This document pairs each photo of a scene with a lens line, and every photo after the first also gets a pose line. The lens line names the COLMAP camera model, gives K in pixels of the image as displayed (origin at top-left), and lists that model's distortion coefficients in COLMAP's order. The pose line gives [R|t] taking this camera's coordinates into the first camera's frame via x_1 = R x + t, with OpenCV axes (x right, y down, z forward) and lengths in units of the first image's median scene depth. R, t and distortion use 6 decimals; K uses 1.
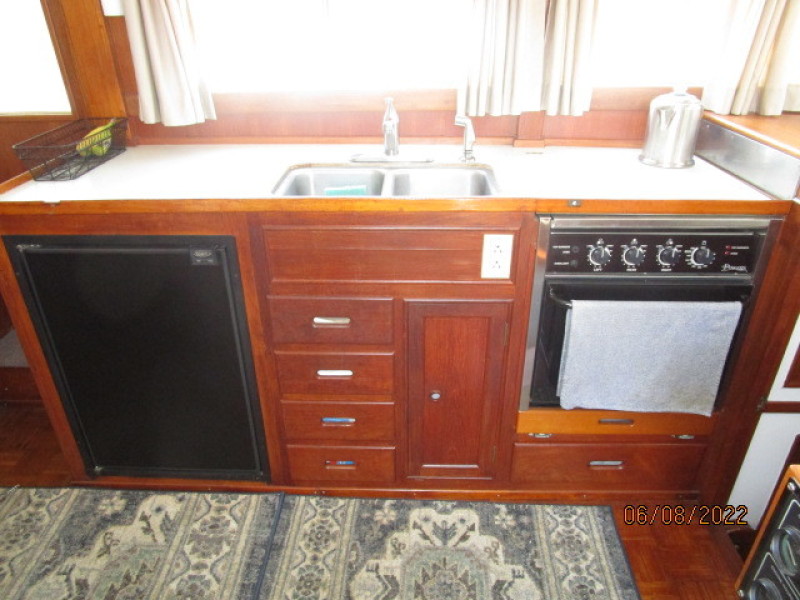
lens RADIAL K [[569.0, 0, 395.2], [0, 569.0, 297.2], [0, 0, 1]] dist [-0.035794, 0.019788]
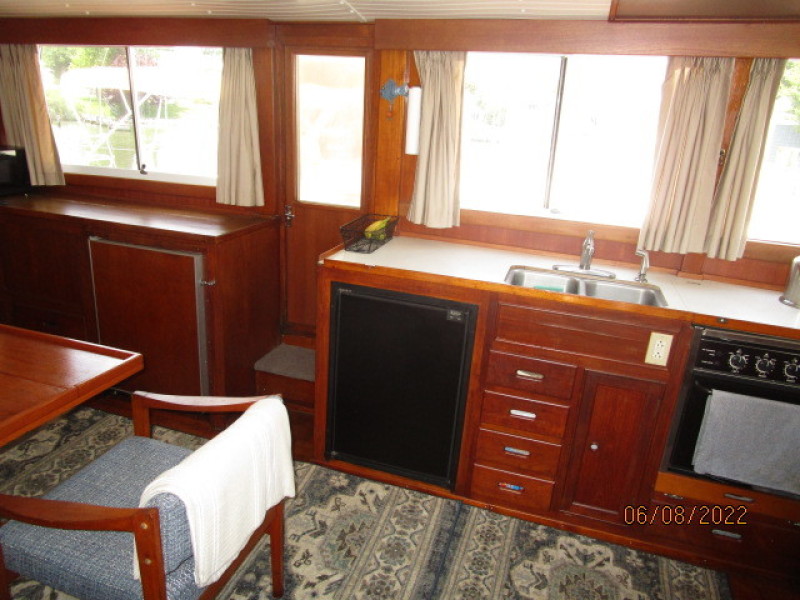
lens RADIAL K [[569.0, 0, 398.7], [0, 569.0, 298.0], [0, 0, 1]] dist [-0.035794, 0.019788]
pose [[0.962043, 0.157536, -0.222835, -0.131204], [-0.193715, 0.969364, -0.151020, 0.124132], [0.192217, 0.188454, 0.963087, -0.438871]]
